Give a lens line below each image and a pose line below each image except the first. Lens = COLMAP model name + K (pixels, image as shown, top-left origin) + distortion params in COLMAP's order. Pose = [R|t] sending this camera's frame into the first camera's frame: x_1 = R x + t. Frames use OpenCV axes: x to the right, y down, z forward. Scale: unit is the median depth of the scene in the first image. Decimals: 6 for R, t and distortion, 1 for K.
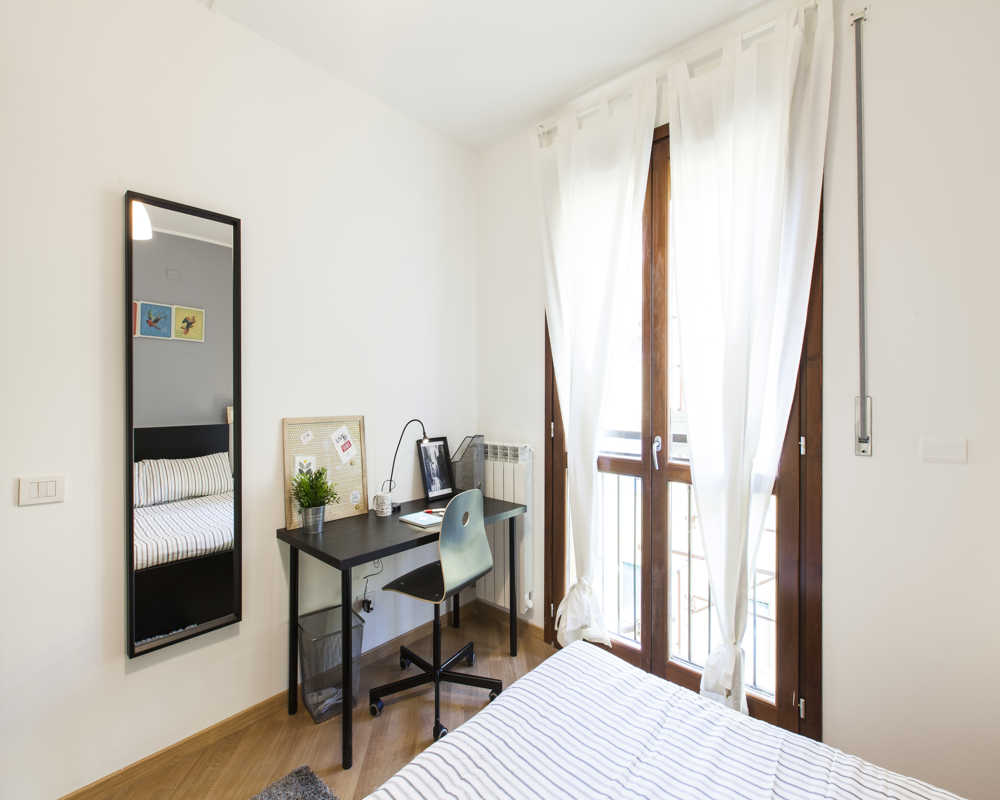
lens RADIAL K [[468.1, 0, 500.0], [0, 468.1, 400.0], [0, 0, 1]] dist [0.030127, -0.000050]
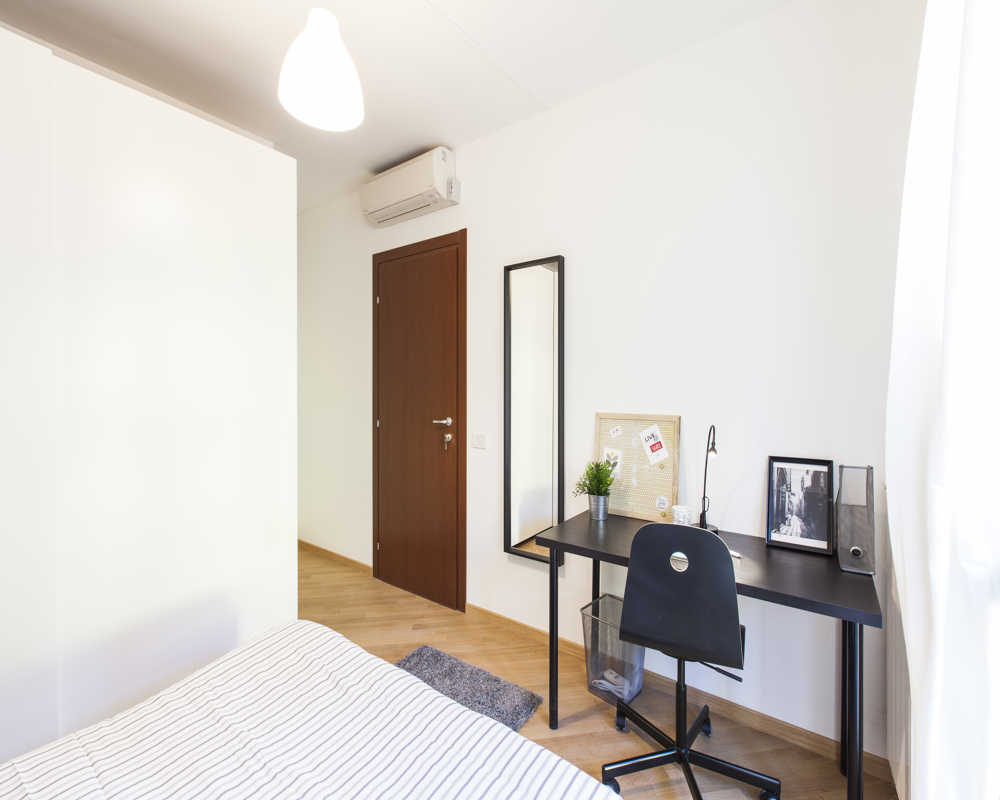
lens RADIAL K [[452.2, 0, 496.4], [0, 452.2, 390.4], [0, 0, 1]] dist [-0.000184, 0.000066]
pose [[0.077622, 0.003779, -0.996976, 0.560014], [-0.017545, 0.999843, 0.002424, -0.012501], [0.996828, 0.017304, 0.077676, 0.605044]]
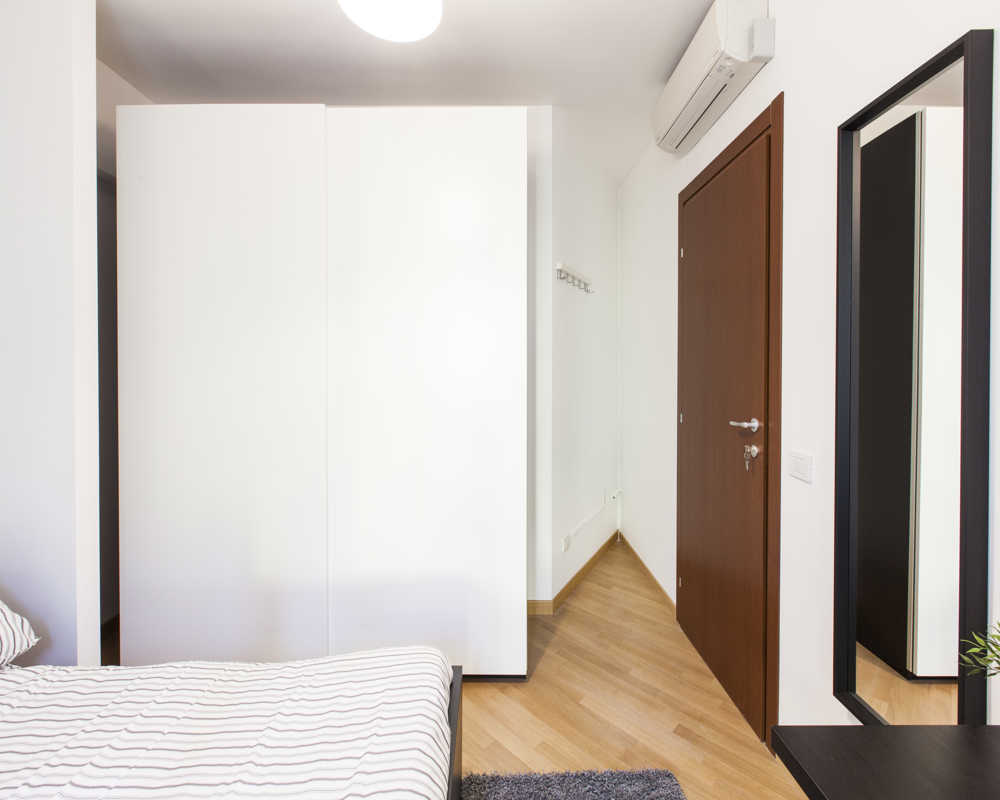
lens RADIAL K [[449.4, 0, 497.5], [0, 449.4, 372.3], [0, 0, 1]] dist [0.002297, 0.000222]
pose [[-0.759006, 0.005017, -0.651065, 0.131873], [-0.009324, 0.999784, 0.018574, -0.020163], [0.651017, 0.020169, -0.758795, 0.860343]]
